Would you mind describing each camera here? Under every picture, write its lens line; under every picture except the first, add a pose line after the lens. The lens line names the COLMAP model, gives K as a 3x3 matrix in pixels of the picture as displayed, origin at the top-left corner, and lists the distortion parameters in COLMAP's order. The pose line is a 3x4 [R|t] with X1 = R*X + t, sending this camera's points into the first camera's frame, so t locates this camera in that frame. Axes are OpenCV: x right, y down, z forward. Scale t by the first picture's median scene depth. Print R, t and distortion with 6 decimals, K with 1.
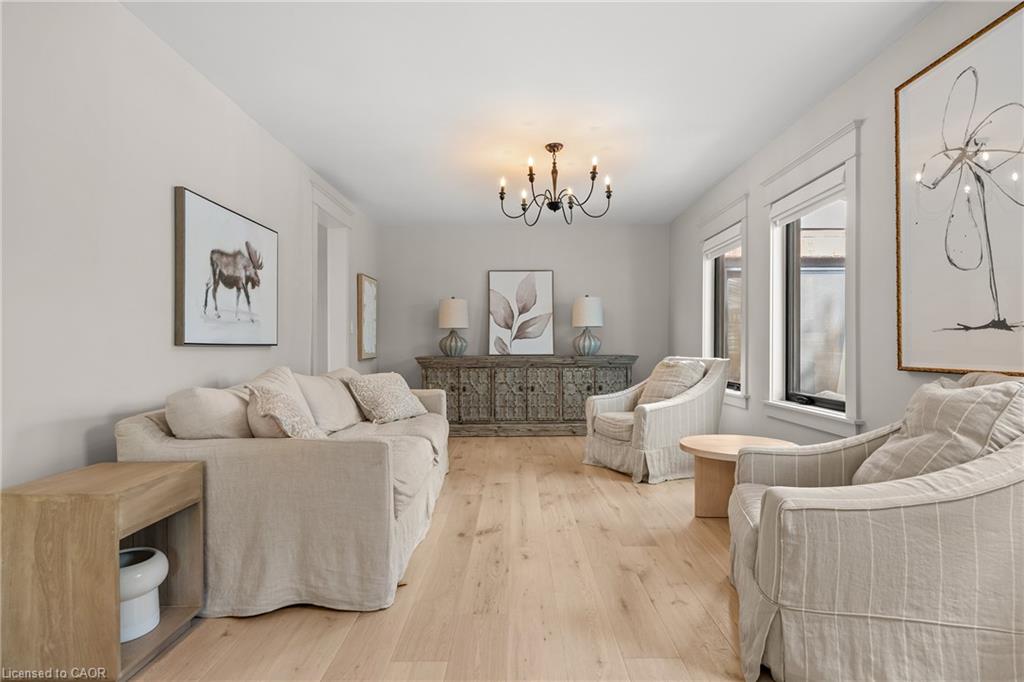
lens RADIAL K [[560.1, 0, 512.2], [0, 560.1, 343.5], [0, 0, 1]] dist [0.000062, 0.000002]
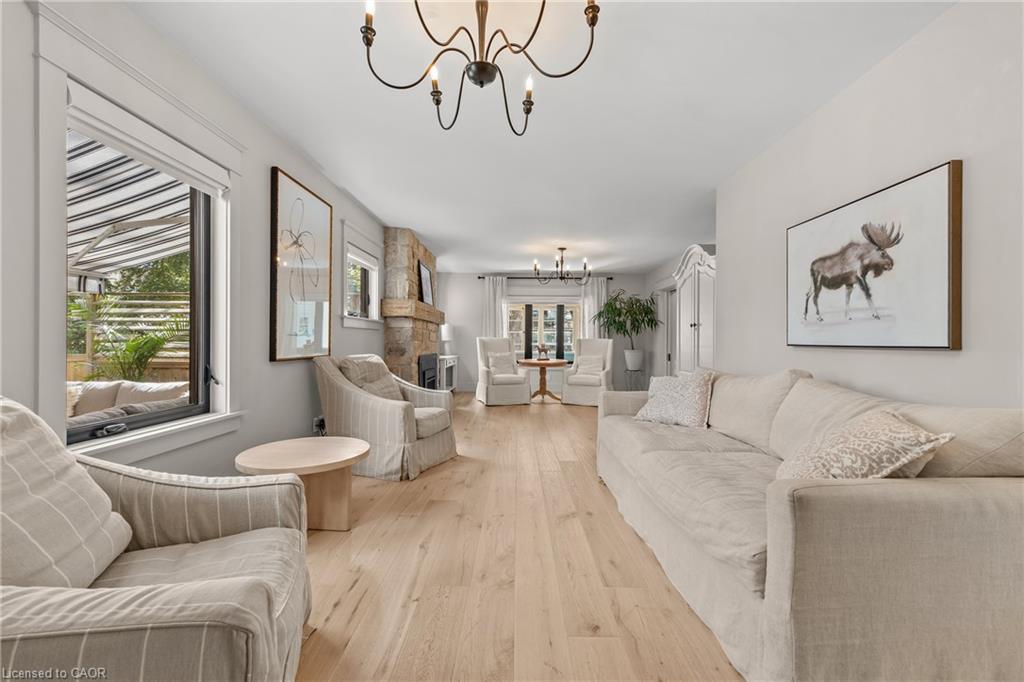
lens RADIAL K [[412.0, 0, 514.6], [0, 412.0, 343.8], [0, 0, 1]] dist [0.001934, 0.000225]
pose [[-0.999981, -0.003200, 0.005274, 0.055221], [-0.003190, 0.999993, 0.001861, -0.002036], [-0.005280, 0.001844, -0.999984, 1.775287]]
